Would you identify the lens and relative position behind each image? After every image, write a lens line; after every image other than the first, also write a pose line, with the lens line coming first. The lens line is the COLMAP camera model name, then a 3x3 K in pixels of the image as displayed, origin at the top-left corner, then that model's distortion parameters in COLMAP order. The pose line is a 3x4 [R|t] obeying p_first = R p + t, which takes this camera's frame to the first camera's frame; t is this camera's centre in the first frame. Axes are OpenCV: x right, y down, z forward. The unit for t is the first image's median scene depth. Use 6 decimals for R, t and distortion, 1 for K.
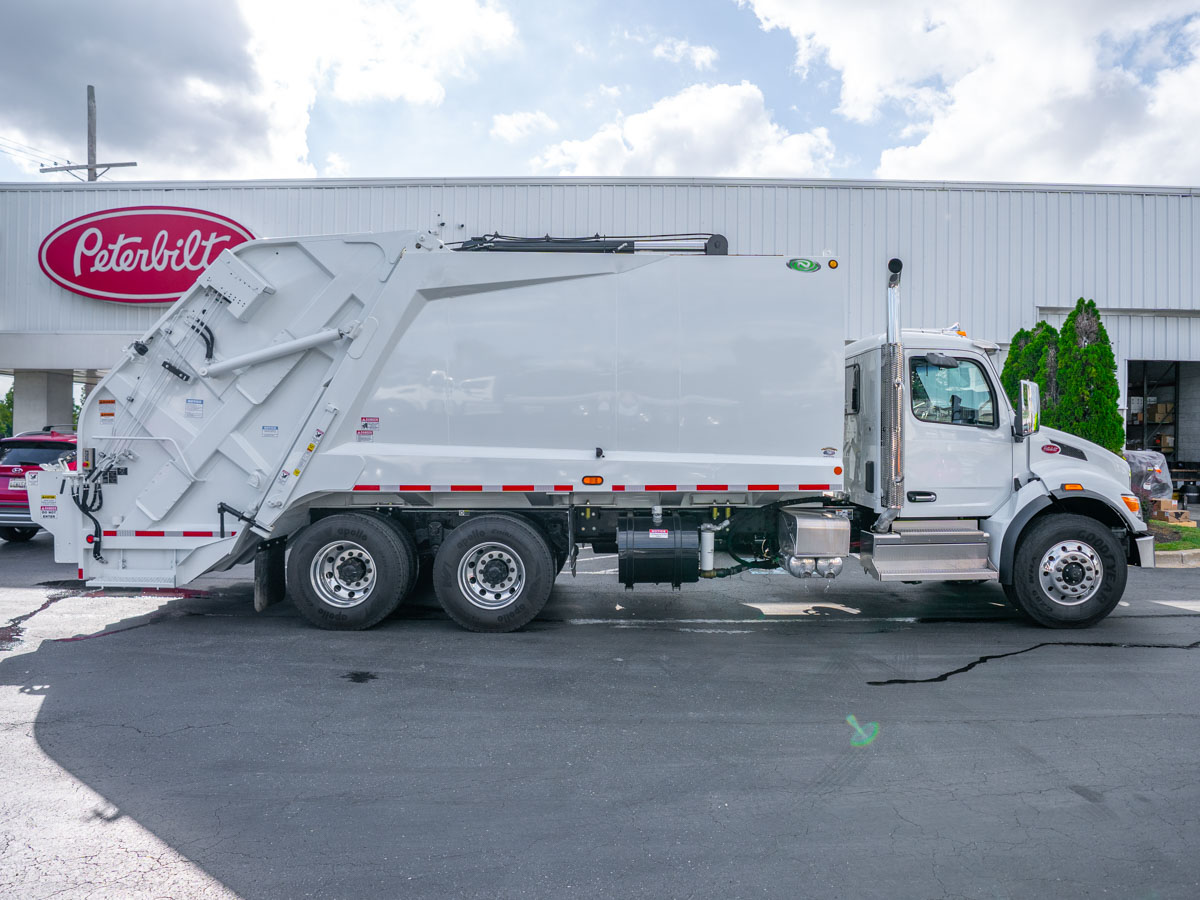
lens RADIAL K [[750.0, 0, 600.0], [0, 750.0, 450.0], [0, 0, 1]] dist [-0.041652, -0.000742]
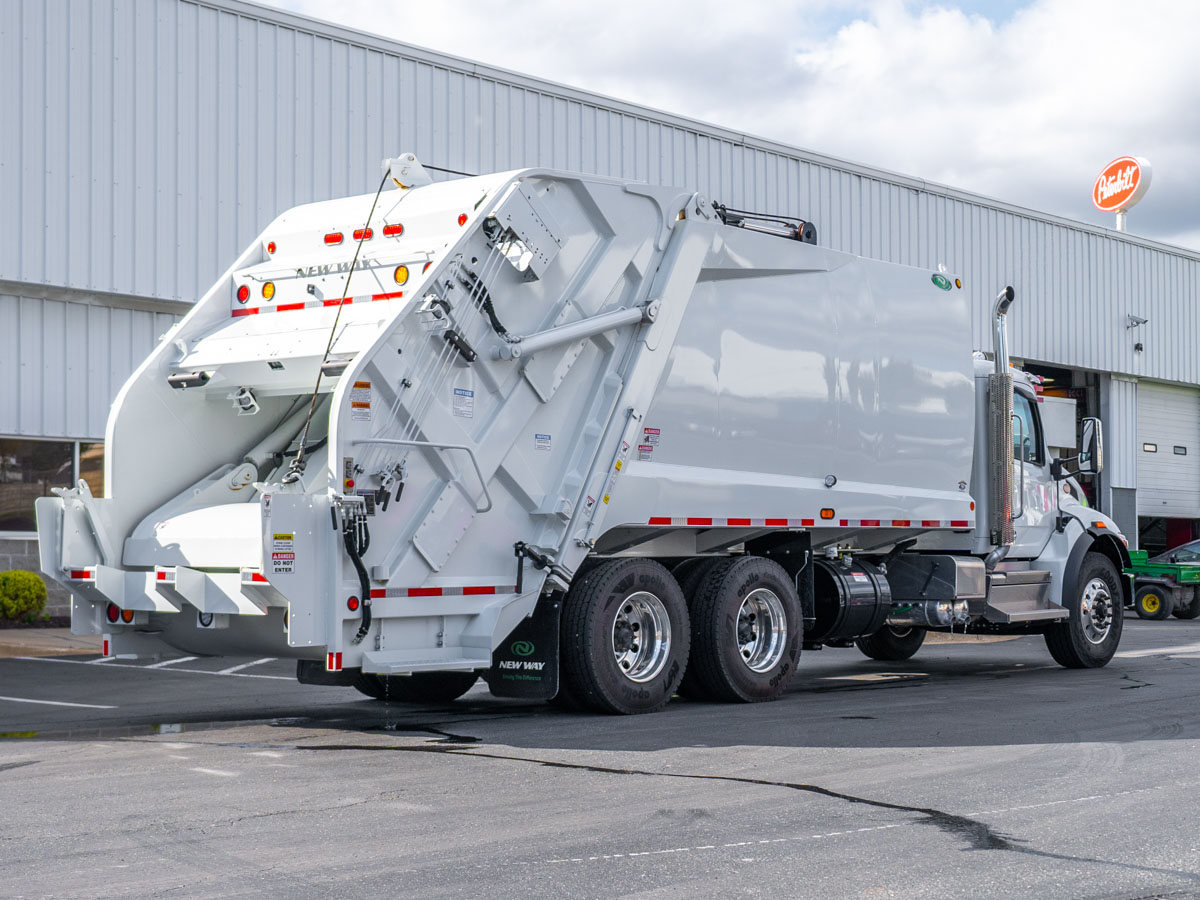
lens RADIAL K [[2158.0, 0, 600.0], [0, 2158.0, 450.0], [0, 0, 1]] dist [0.144429, -0.022292]
pose [[0.621351, 0.033794, 0.782803, -2.003642], [0.016276, 0.998297, -0.056016, 0.097598], [-0.783364, 0.047547, 0.619743, -0.302226]]
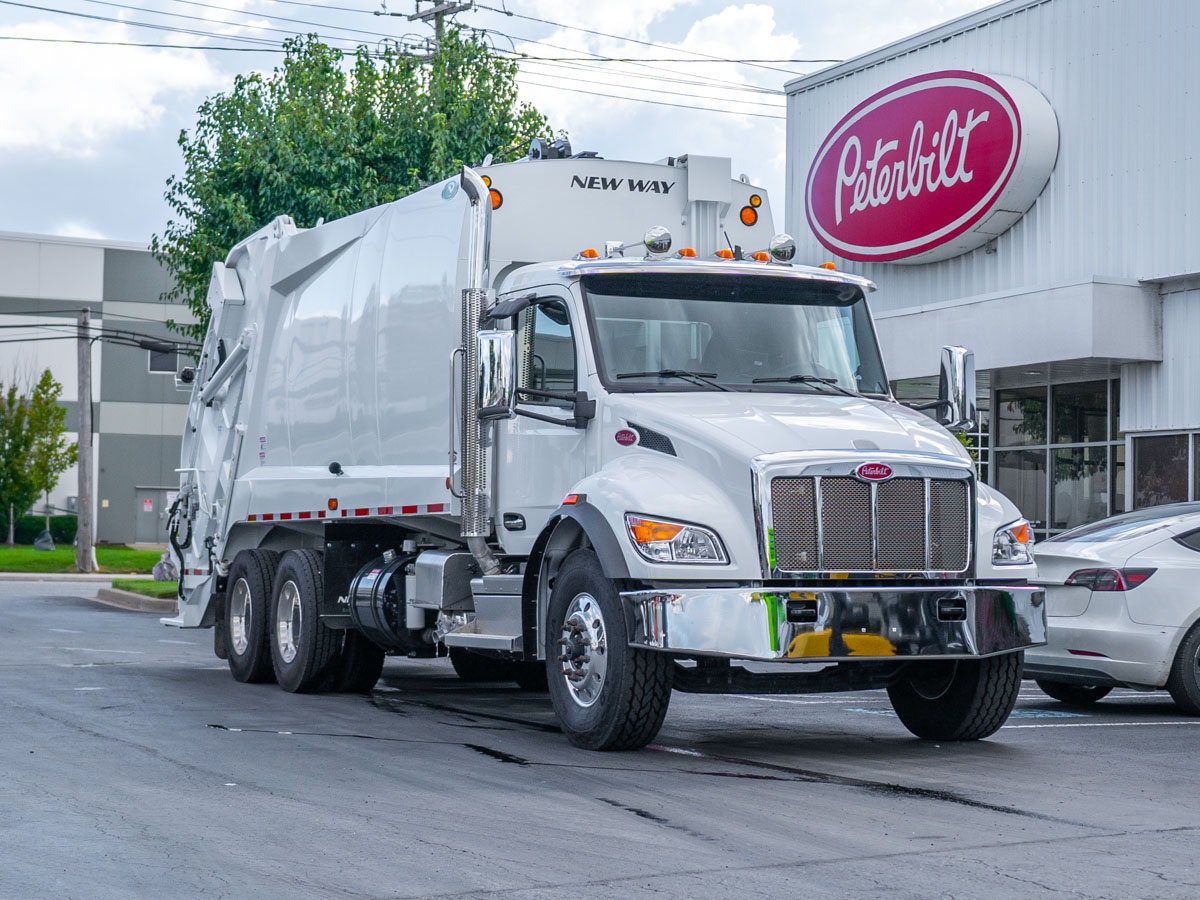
lens RADIAL K [[2158.0, 0, 600.0], [0, 2158.0, 450.0], [0, 0, 1]] dist [0.144429, -0.022292]
pose [[0.443037, -0.039333, -0.895640, 2.047625], [-0.018640, 0.998417, -0.053067, 0.094690], [0.896309, 0.040206, 0.441603, 0.254589]]
